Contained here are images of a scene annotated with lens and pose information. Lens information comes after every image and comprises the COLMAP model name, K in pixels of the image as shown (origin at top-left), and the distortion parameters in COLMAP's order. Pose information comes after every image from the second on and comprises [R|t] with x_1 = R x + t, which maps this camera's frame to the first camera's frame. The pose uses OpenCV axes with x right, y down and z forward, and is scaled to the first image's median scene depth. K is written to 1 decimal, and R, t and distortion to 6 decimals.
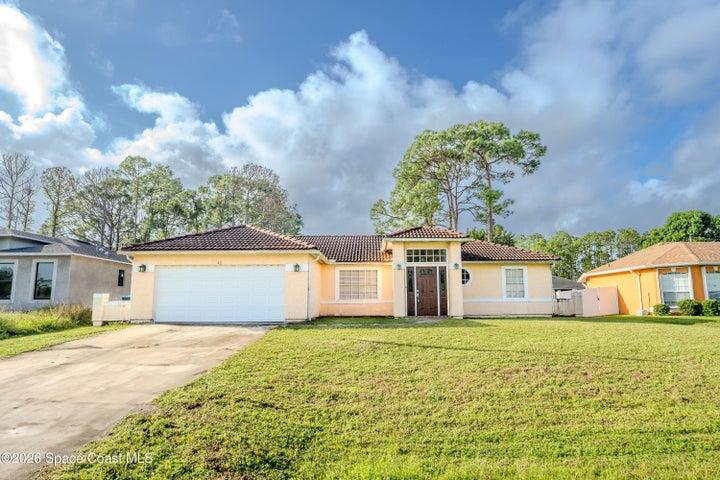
lens RADIAL K [[406.3, 0, 360.0], [0, 406.3, 240.0], [0, 0, 1]] dist [-0.003312, -0.000161]
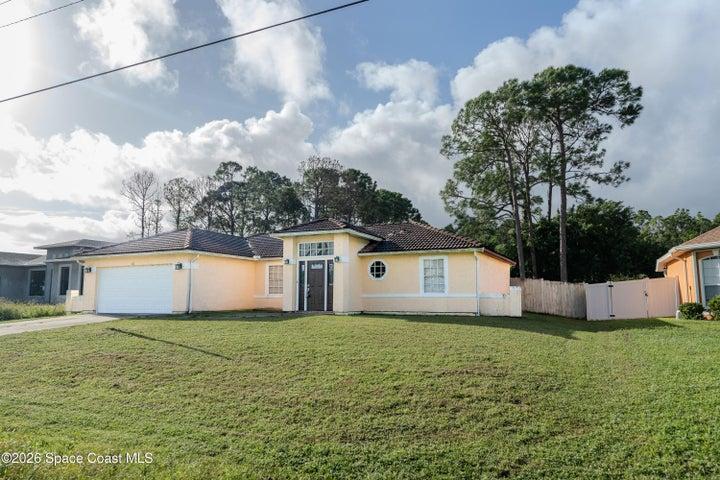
lens RADIAL K [[458.0, 0, 360.0], [0, 458.0, 240.0], [0, 0, 1]] dist [0.045461, 0.000135]
pose [[0.907405, -0.046746, -0.417649, 0.663632], [0.060057, 0.998018, 0.018778, 0.001644], [0.415943, -0.042123, 0.908415, 0.041597]]
